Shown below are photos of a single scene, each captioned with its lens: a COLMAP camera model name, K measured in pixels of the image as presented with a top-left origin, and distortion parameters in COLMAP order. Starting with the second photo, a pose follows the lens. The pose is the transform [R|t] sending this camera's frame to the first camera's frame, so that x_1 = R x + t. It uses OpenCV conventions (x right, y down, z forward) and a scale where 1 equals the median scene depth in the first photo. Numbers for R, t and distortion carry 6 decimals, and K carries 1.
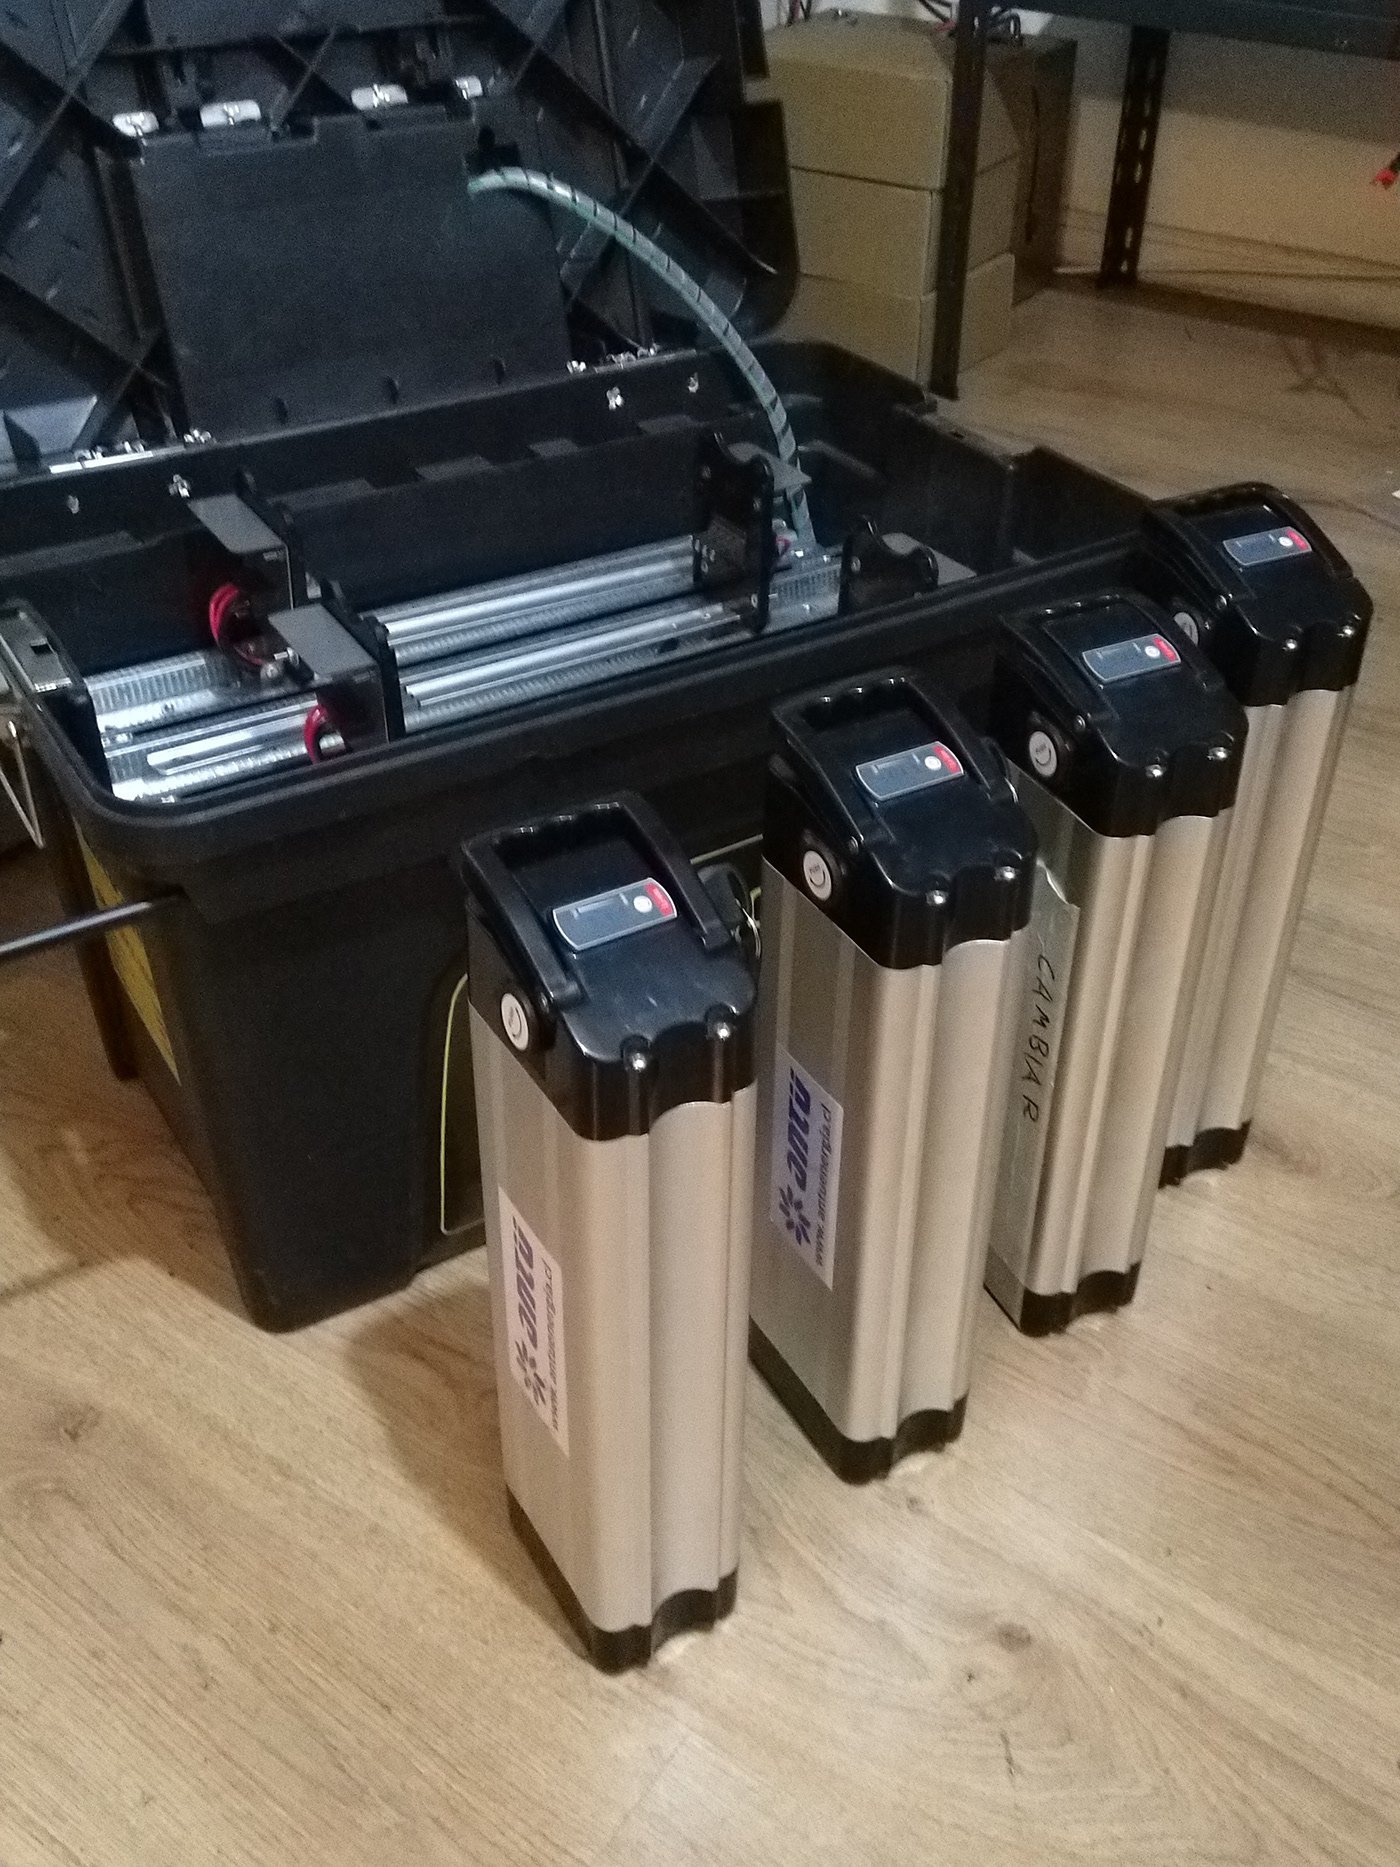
lens RADIAL K [[1845.3, 0, 705.4], [0, 1845.3, 928.6], [0, 0, 1]] dist [0.019518, 0.000000]
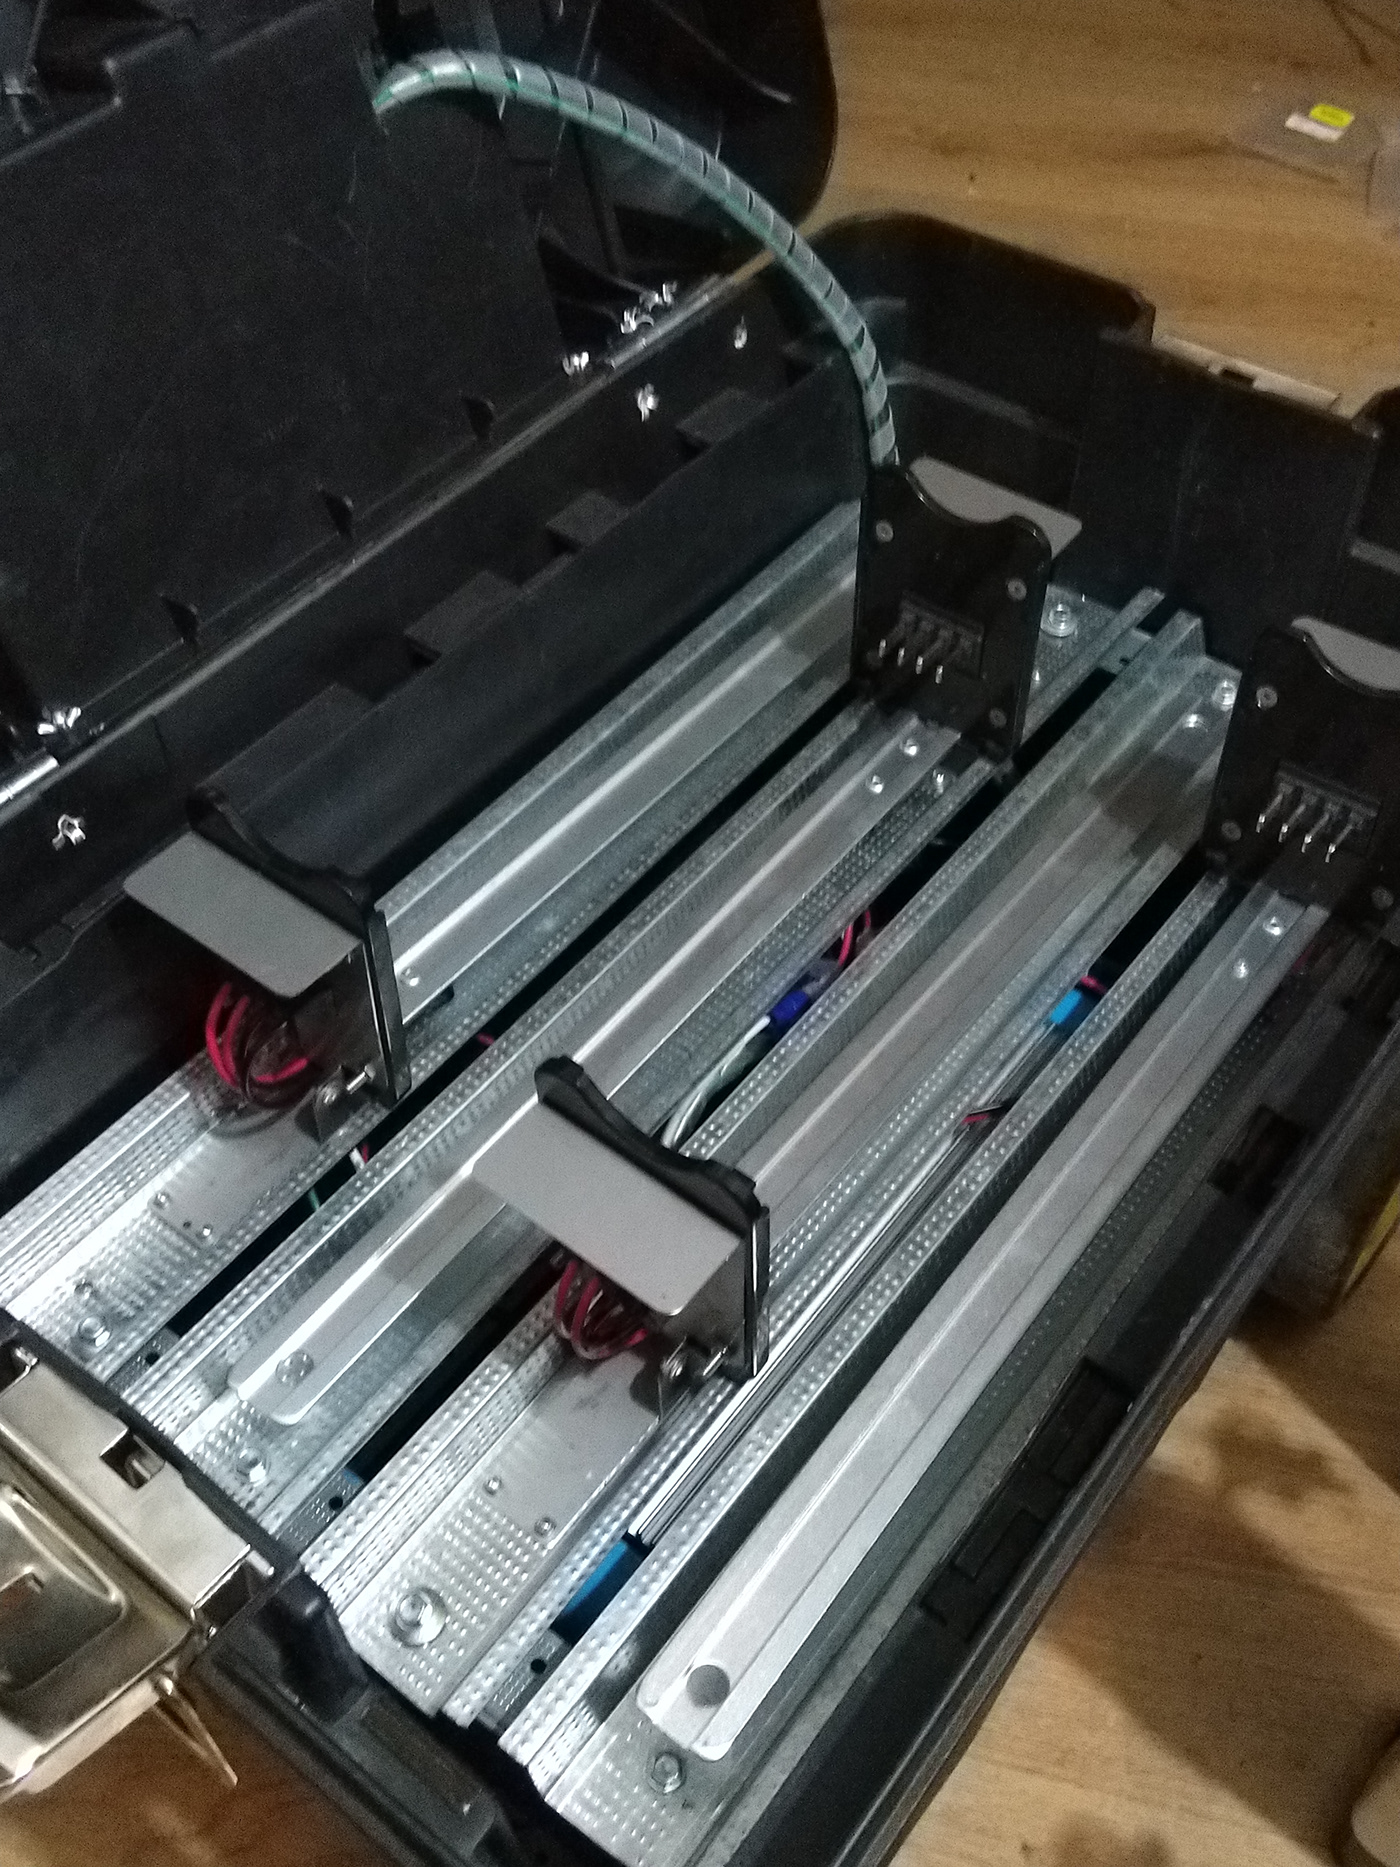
lens RADIAL K [[1845.3, 0, 693.8], [0, 1845.3, 940.0], [0, 0, 1]] dist [0.019518, 0.000000]
pose [[0.937096, -0.282876, 0.204531, -0.207272], [0.223607, 0.936375, 0.270557, -0.280142], [-0.268052, -0.207803, 0.940726, 0.387370]]
